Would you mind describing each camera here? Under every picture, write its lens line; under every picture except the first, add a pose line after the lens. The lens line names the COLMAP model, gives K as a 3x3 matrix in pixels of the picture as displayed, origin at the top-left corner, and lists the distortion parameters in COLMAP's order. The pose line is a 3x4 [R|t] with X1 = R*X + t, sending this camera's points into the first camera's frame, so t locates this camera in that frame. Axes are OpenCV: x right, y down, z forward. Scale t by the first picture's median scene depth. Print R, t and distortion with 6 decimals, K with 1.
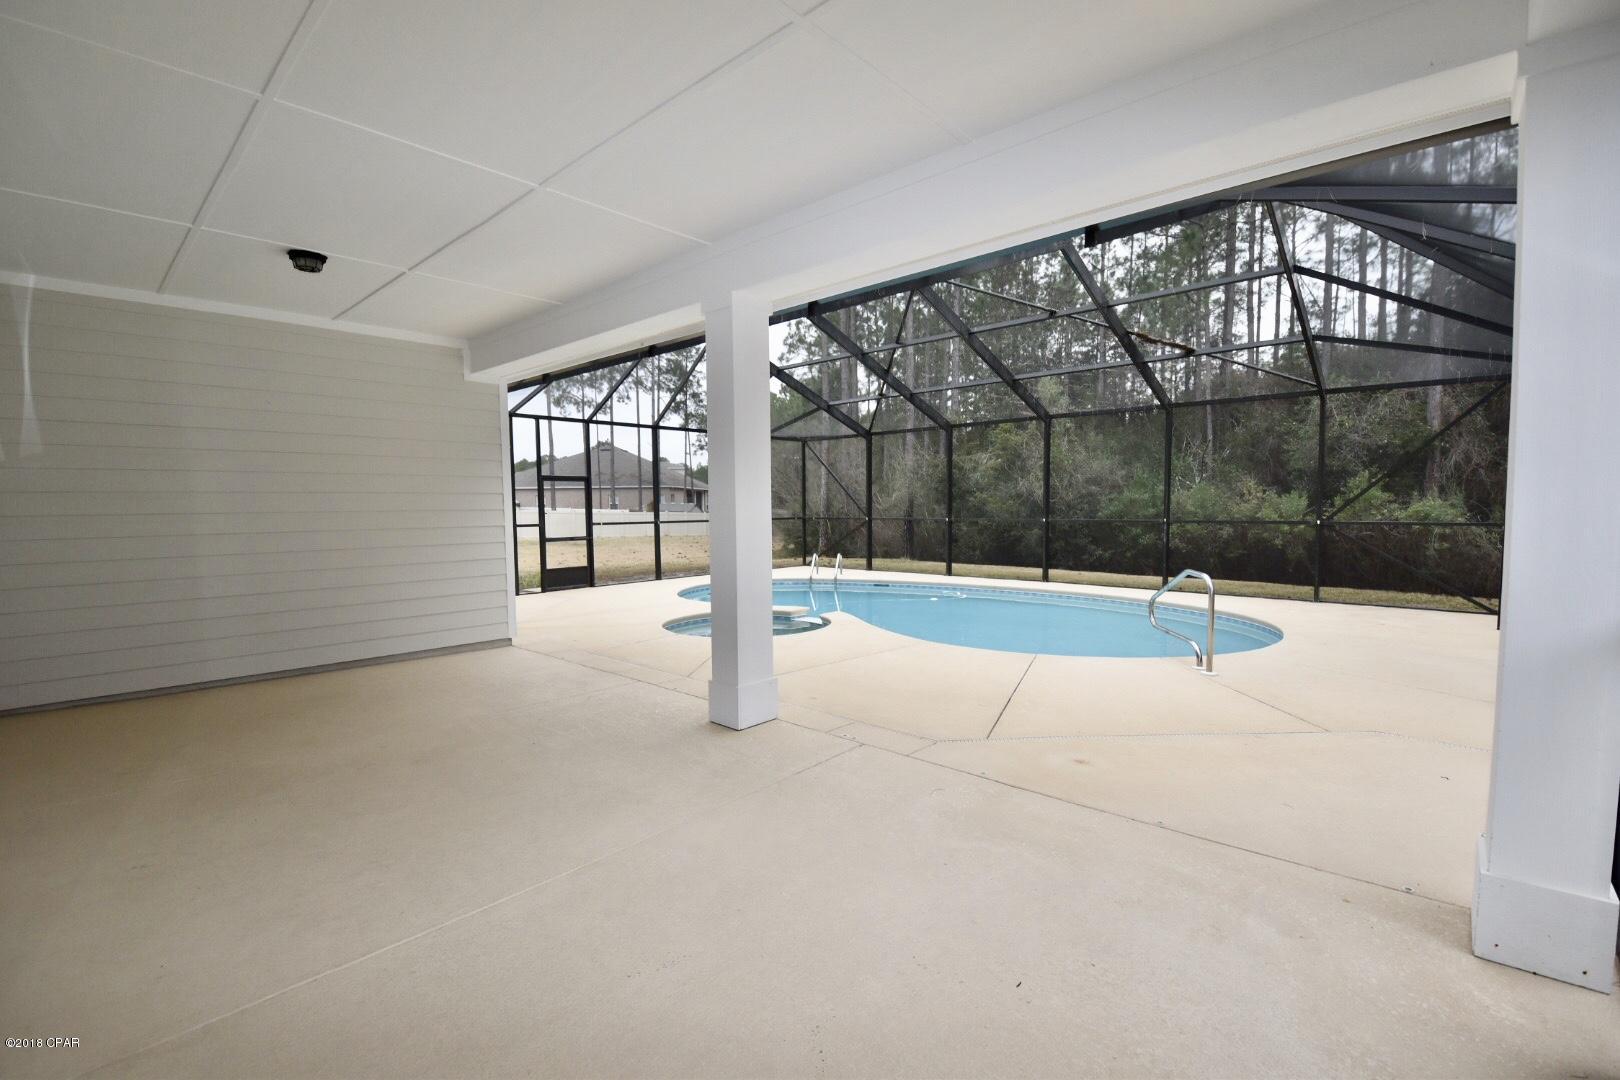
lens RADIAL K [[712.1, 0, 808.9], [0, 712.1, 542.0], [0, 0, 1]] dist [-0.001917, -0.007635]
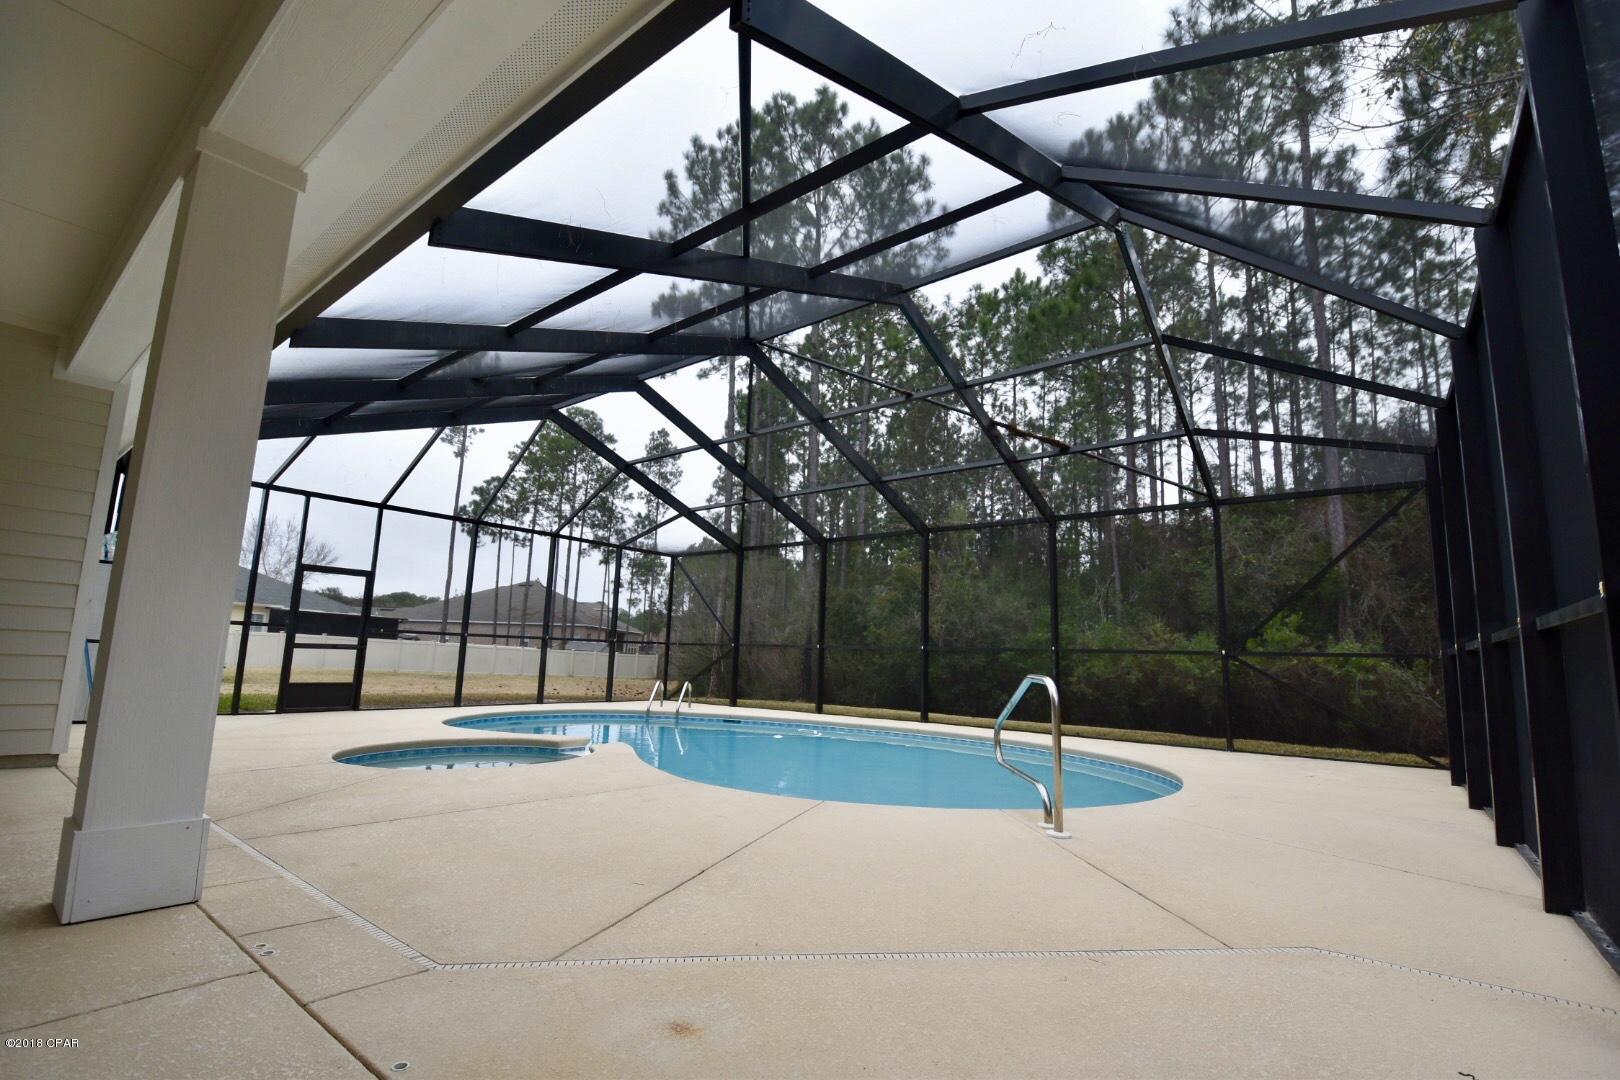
lens RADIAL K [[712.1, 0, 803.7], [0, 712.1, 542.3], [0, 0, 1]] dist [-0.001917, -0.007635]
pose [[0.996322, 0.050657, 0.069111, 0.106287], [-0.034857, 0.976394, -0.213165, 0.027641], [-0.078278, 0.209972, 0.974569, 0.130515]]
